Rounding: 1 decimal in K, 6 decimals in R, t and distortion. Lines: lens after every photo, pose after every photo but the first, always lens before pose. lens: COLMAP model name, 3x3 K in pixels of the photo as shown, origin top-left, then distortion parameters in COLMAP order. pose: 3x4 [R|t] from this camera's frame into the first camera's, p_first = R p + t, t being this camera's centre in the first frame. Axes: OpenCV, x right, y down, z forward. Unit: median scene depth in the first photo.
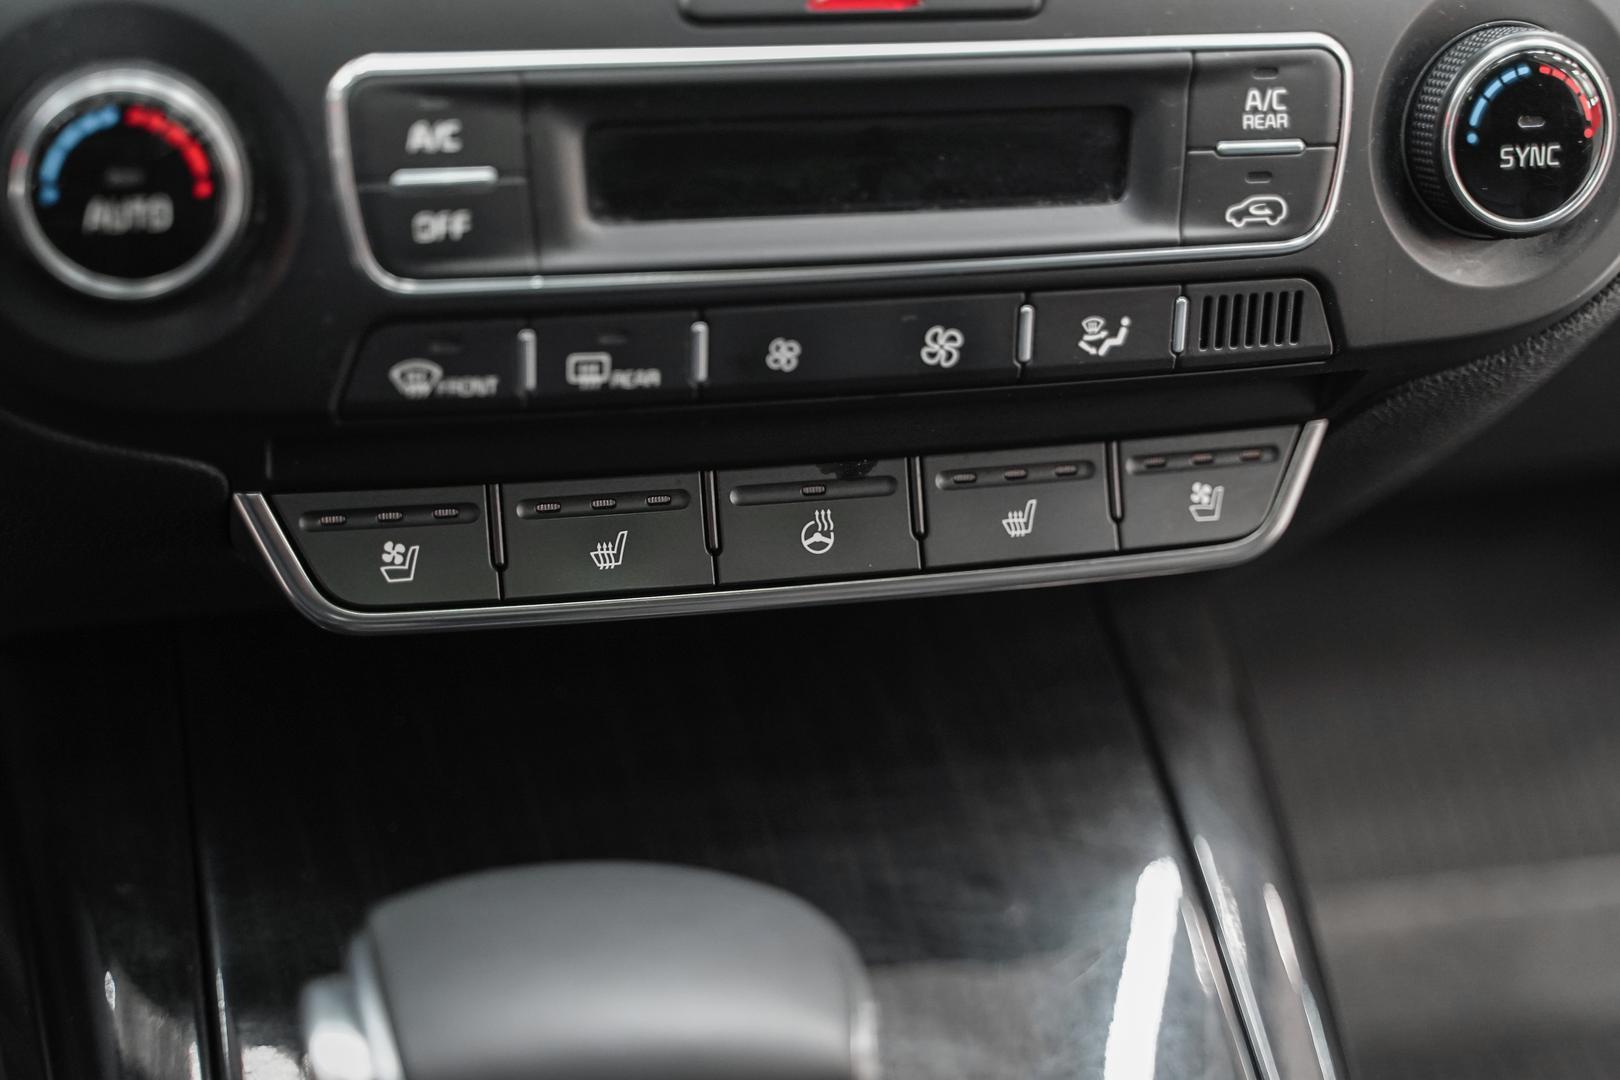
lens RADIAL K [[2653.9, 0, 810.0], [0, 2653.9, 540.0], [0, 0, 1]] dist [-0.004079, 0.022157]
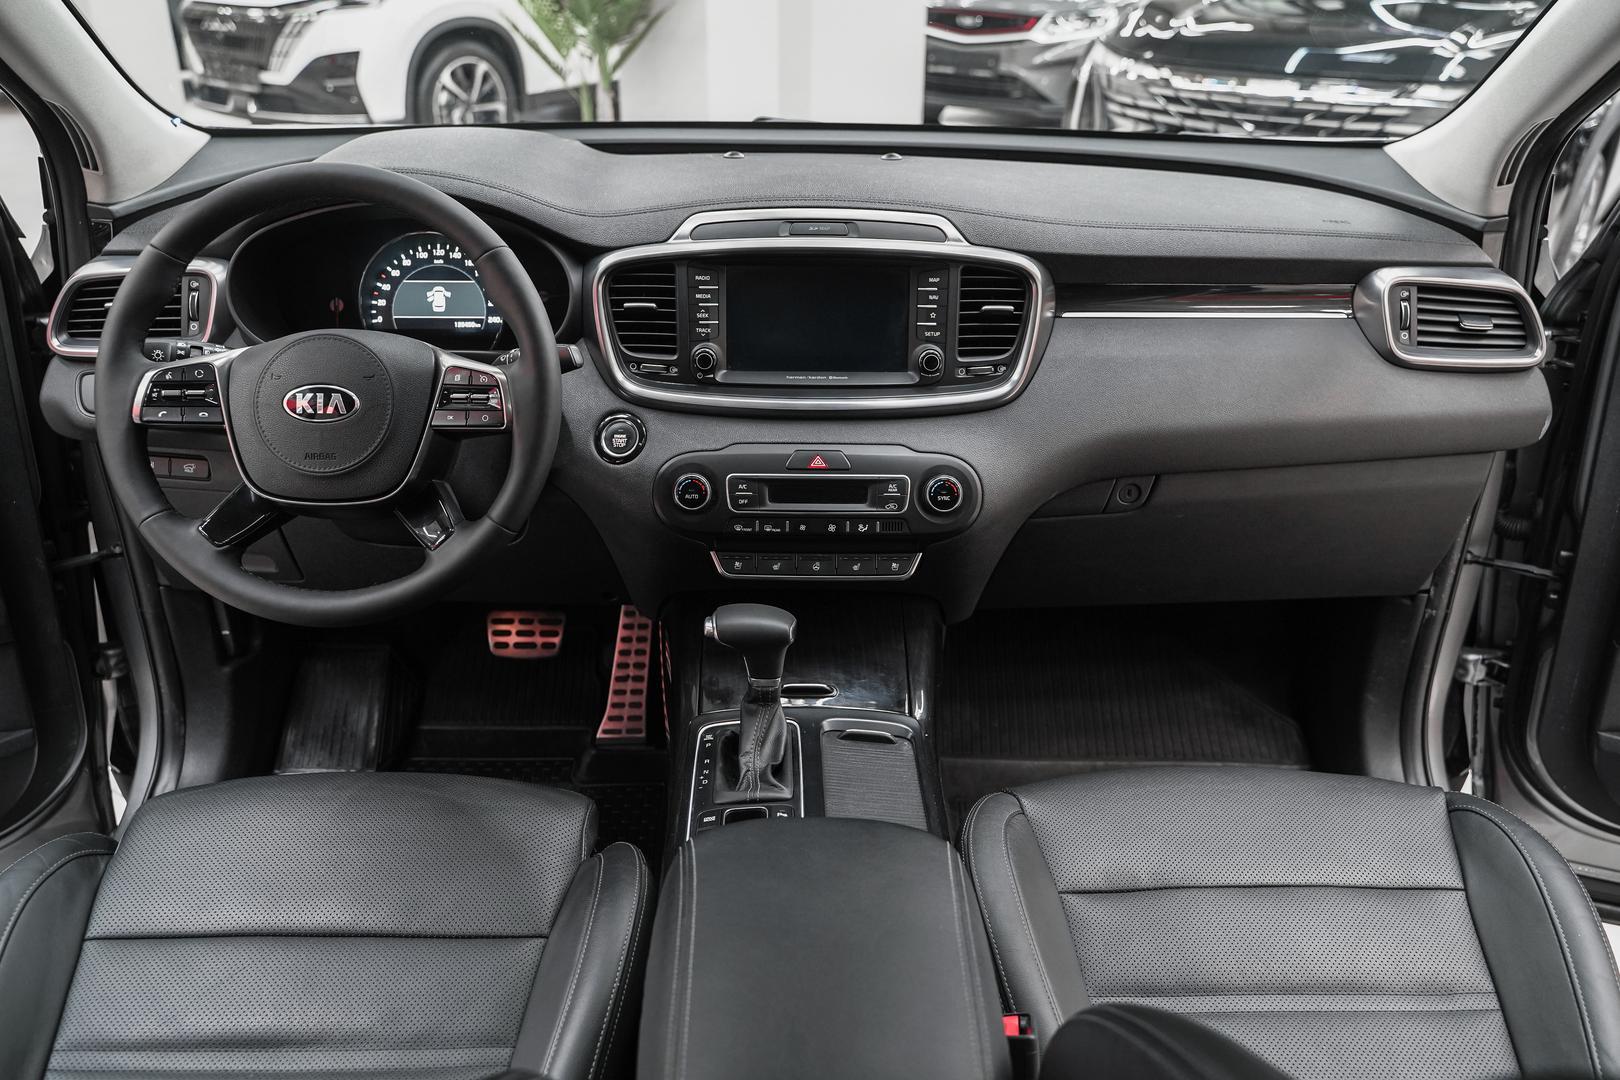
lens RADIAL K [[1316.0, 0, 810.0], [0, 1316.0, 540.0], [0, 0, 1]] dist [-0.009962, 0.008177]
pose [[0.968488, 0.027775, -0.247508, 0.685871], [-0.076874, 0.978578, -0.190988, 0.480824], [0.236901, 0.203996, 0.949875, -1.624628]]
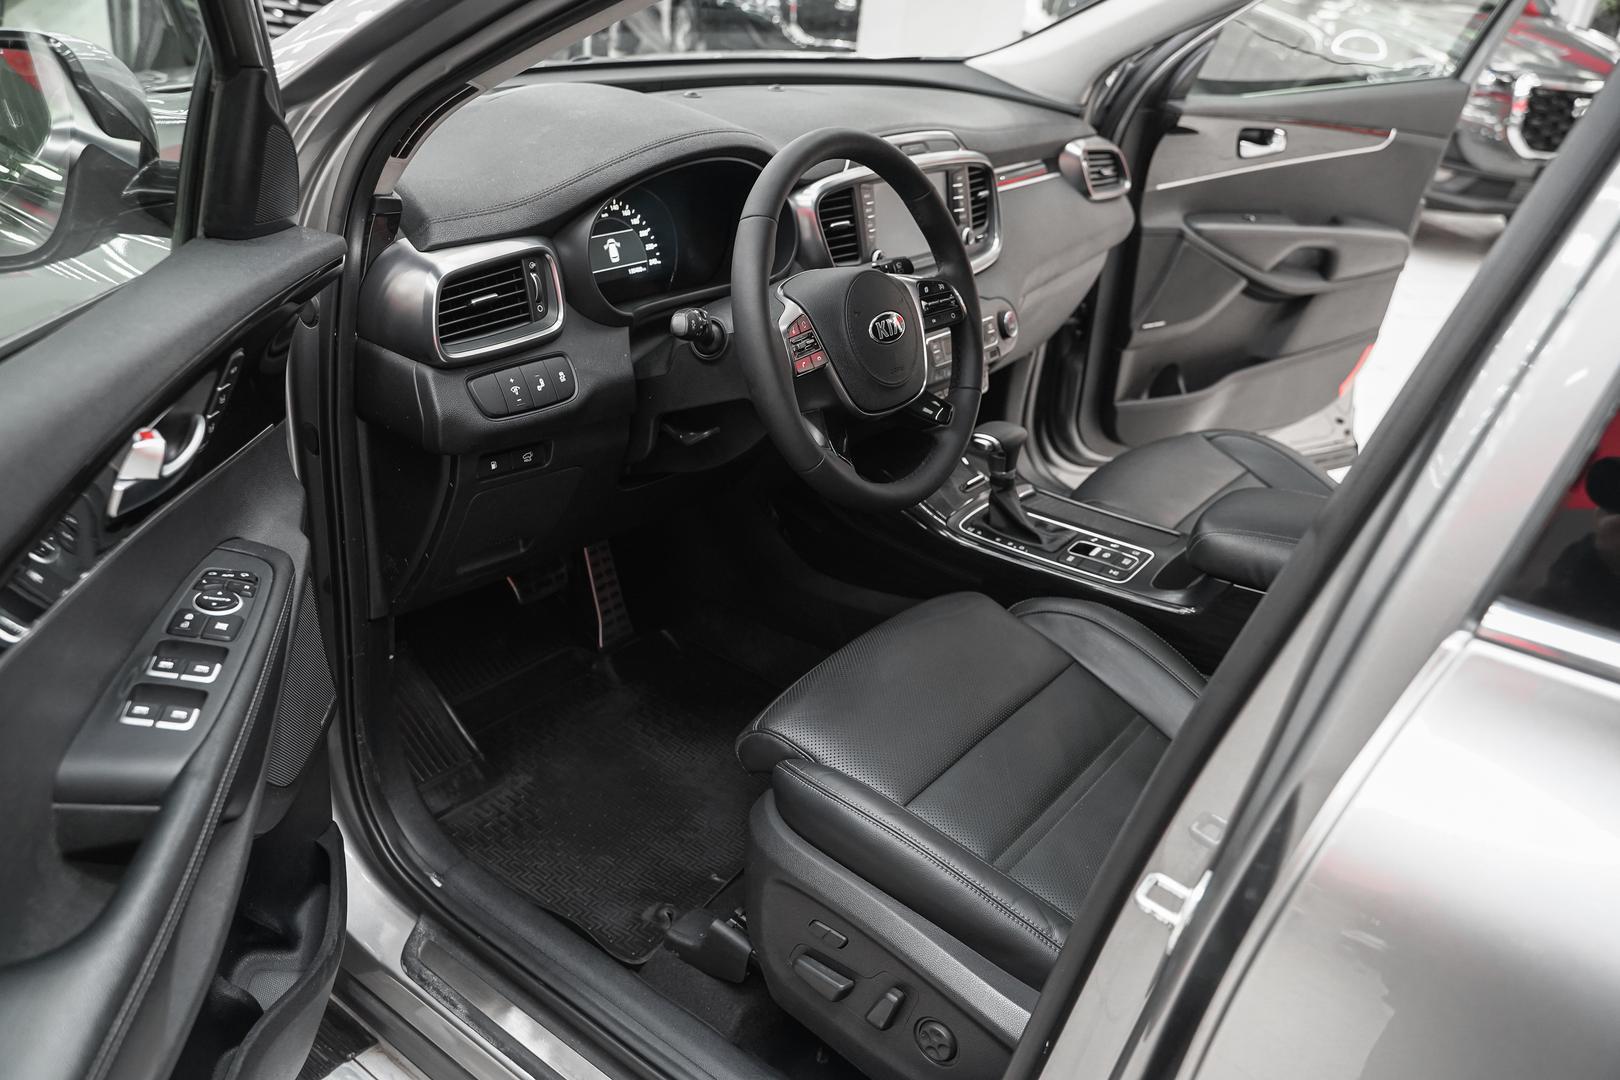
lens RADIAL K [[1316.0, 0, 810.0], [0, 1316.0, 540.0], [0, 0, 1]] dist [-0.009962, 0.008177]
pose [[0.782881, -0.287731, 0.551641, -2.595576], [0.337832, 0.941137, 0.011442, 0.209189], [-0.522462, 0.177405, 0.834003, -1.876090]]
